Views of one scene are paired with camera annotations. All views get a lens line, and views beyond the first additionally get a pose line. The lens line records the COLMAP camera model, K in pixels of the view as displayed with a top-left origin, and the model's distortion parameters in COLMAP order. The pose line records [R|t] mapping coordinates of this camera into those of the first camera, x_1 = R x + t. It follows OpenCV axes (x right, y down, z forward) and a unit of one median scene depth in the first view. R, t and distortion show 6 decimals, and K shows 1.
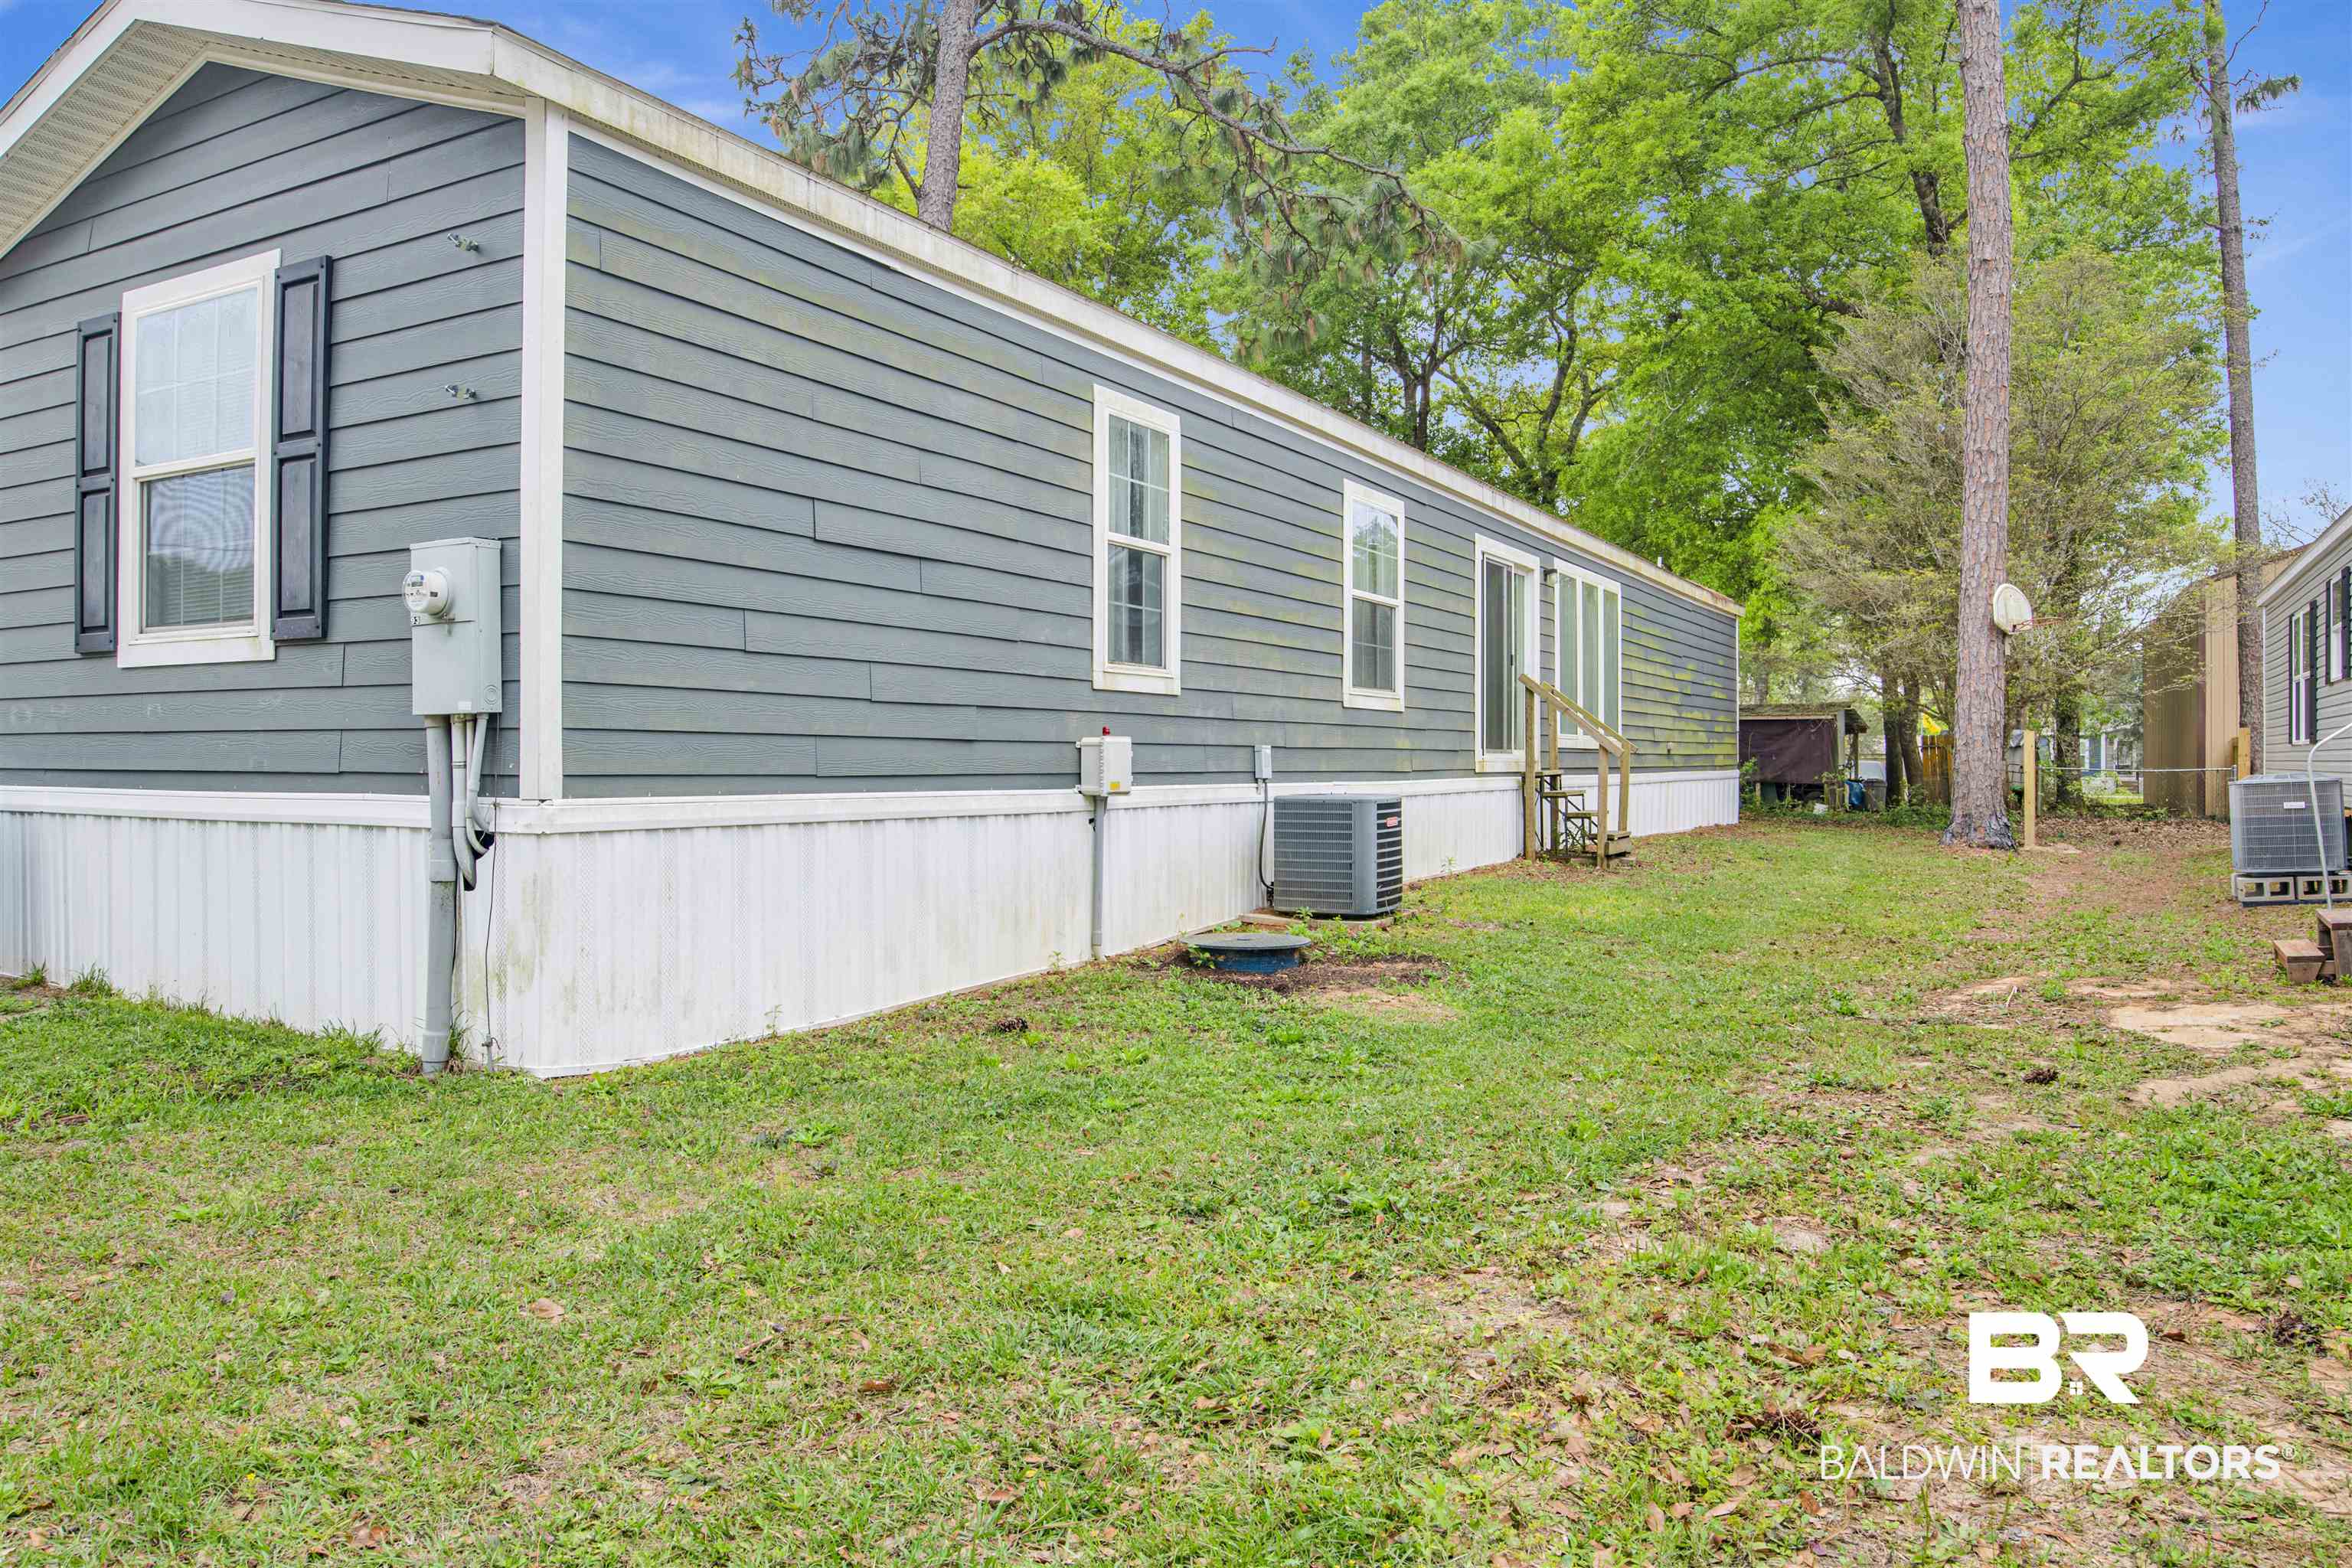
lens RADIAL K [[1596.7, 0, 1176.0], [0, 1596.7, 784.0], [0, 0, 1]] dist [-0.037352, 0.003048]
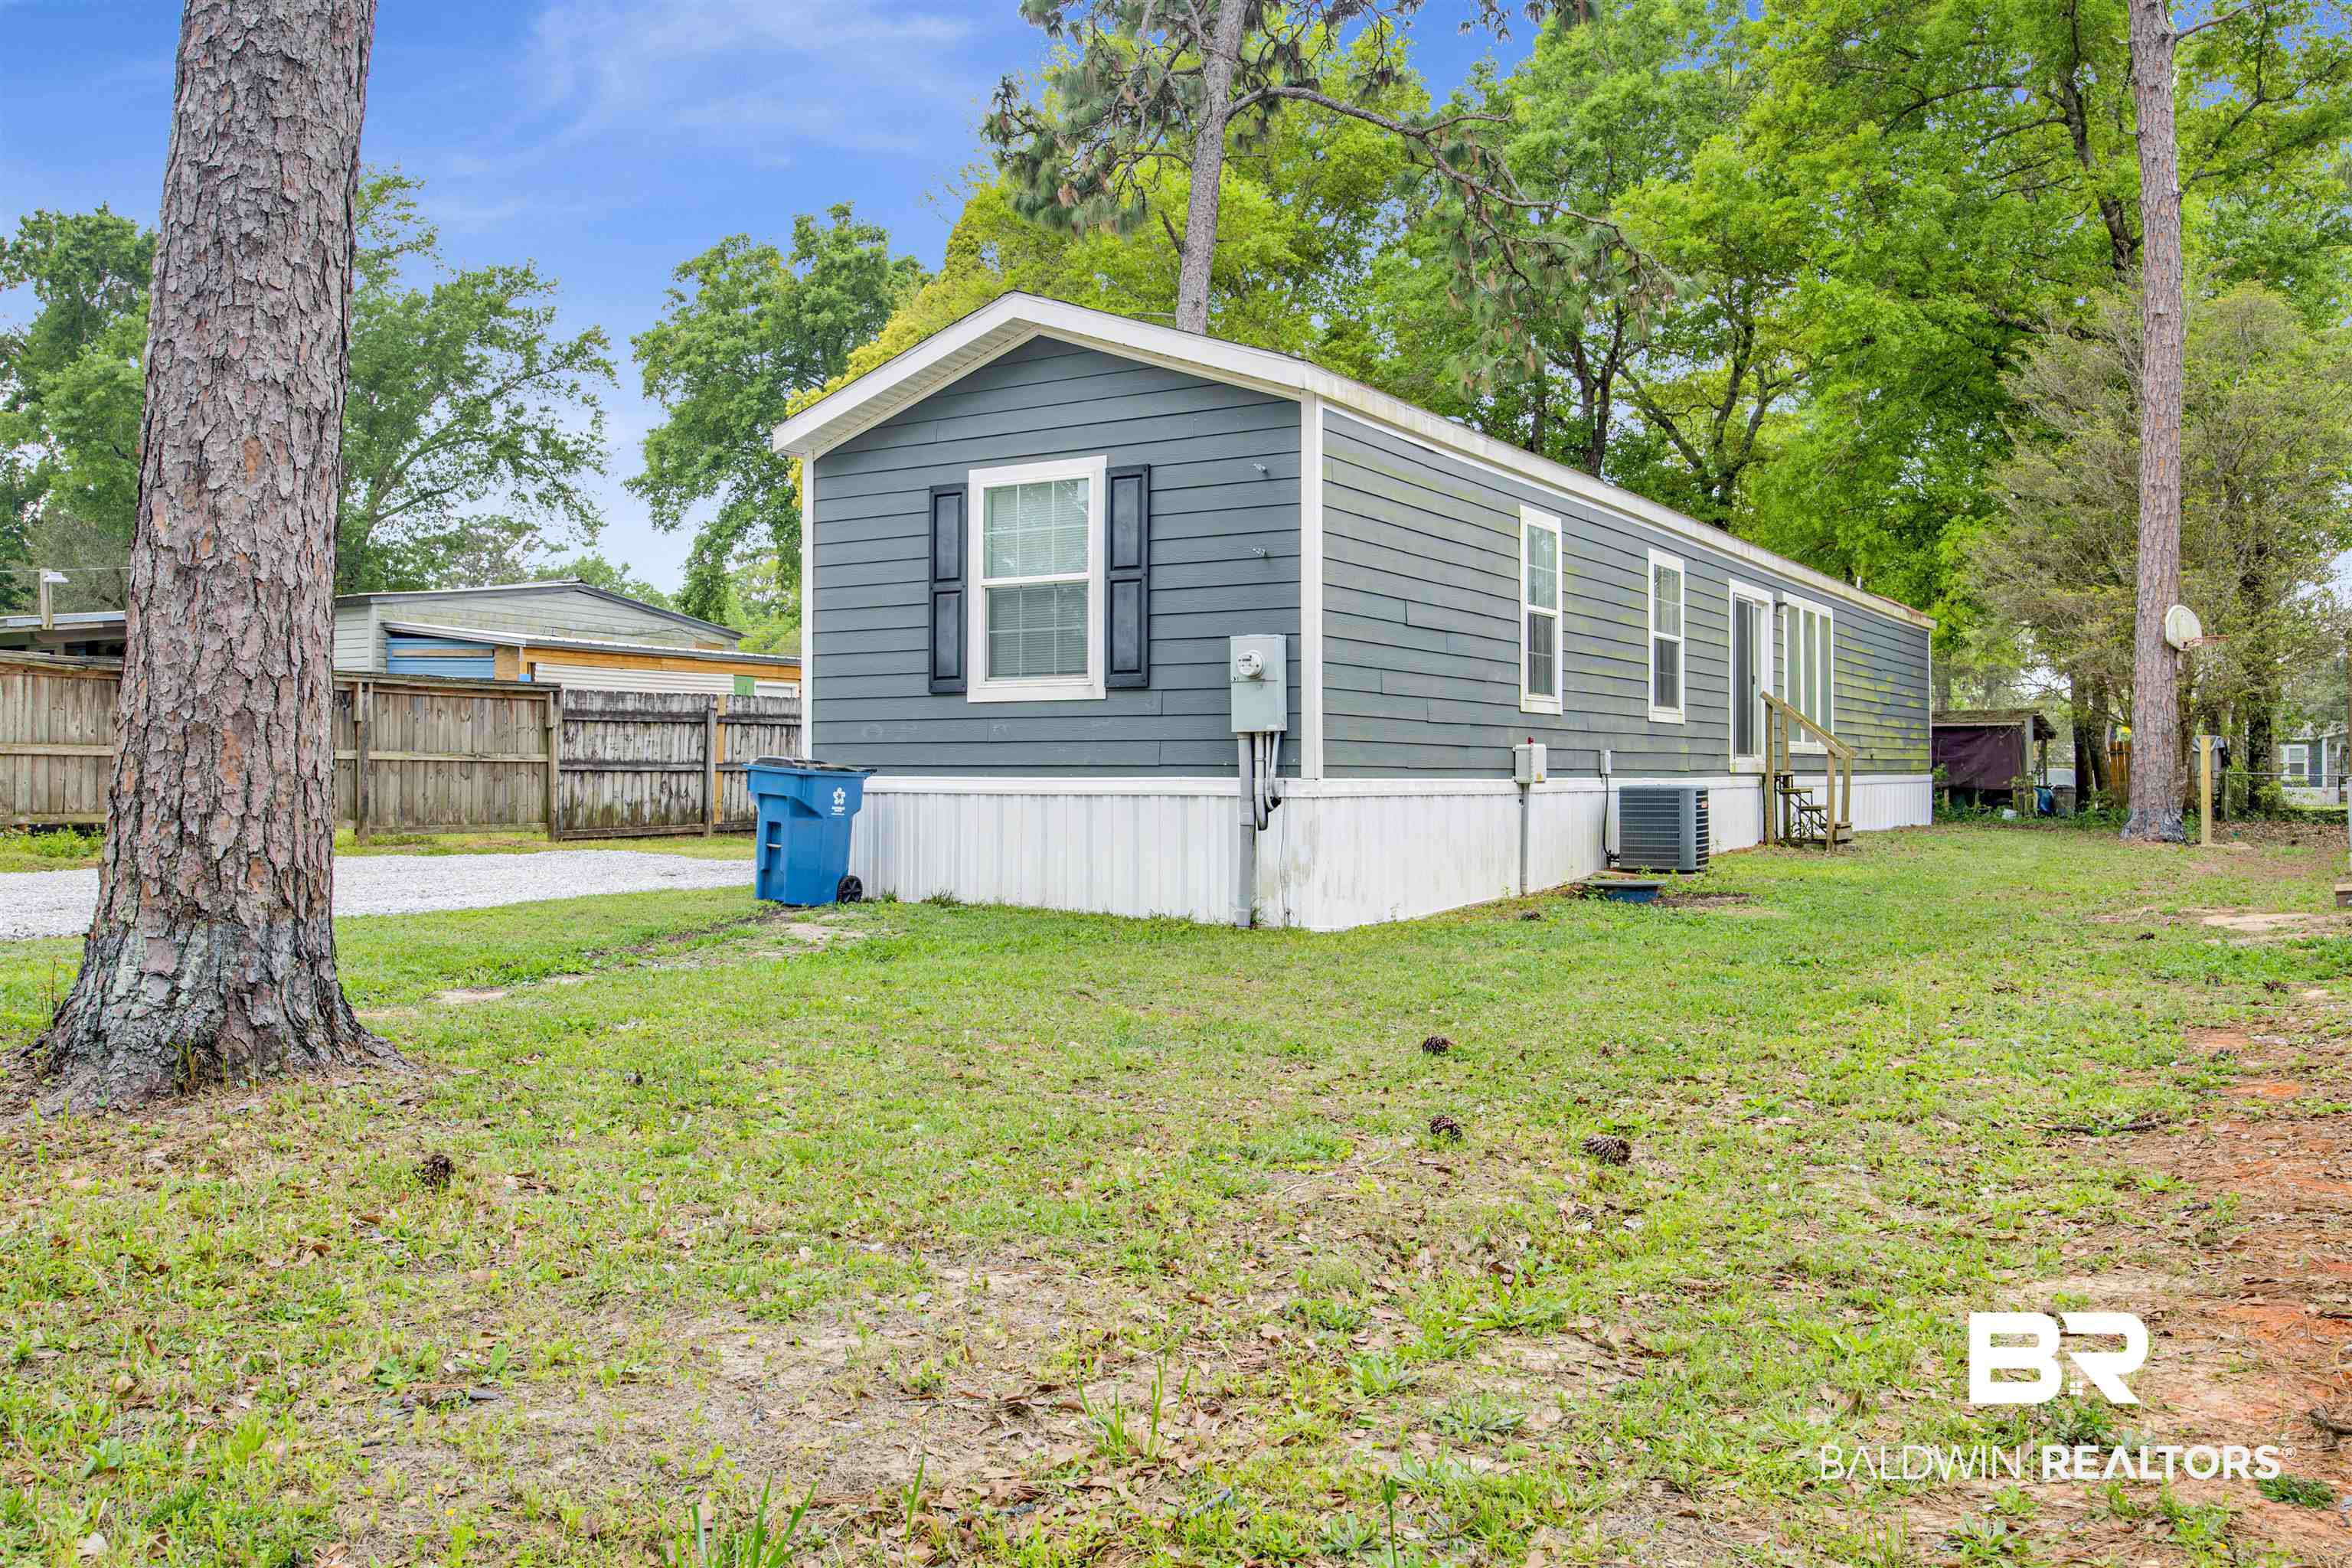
lens RADIAL K [[2087.6, 0, 1176.0], [0, 2087.6, 784.0], [0, 0, 1]] dist [-0.001541, -0.017884]
pose [[0.999966, -0.002723, 0.007795, -0.231114], [0.002812, 0.999931, -0.011404, 0.017112], [-0.007763, 0.011425, 0.999905, -0.556267]]
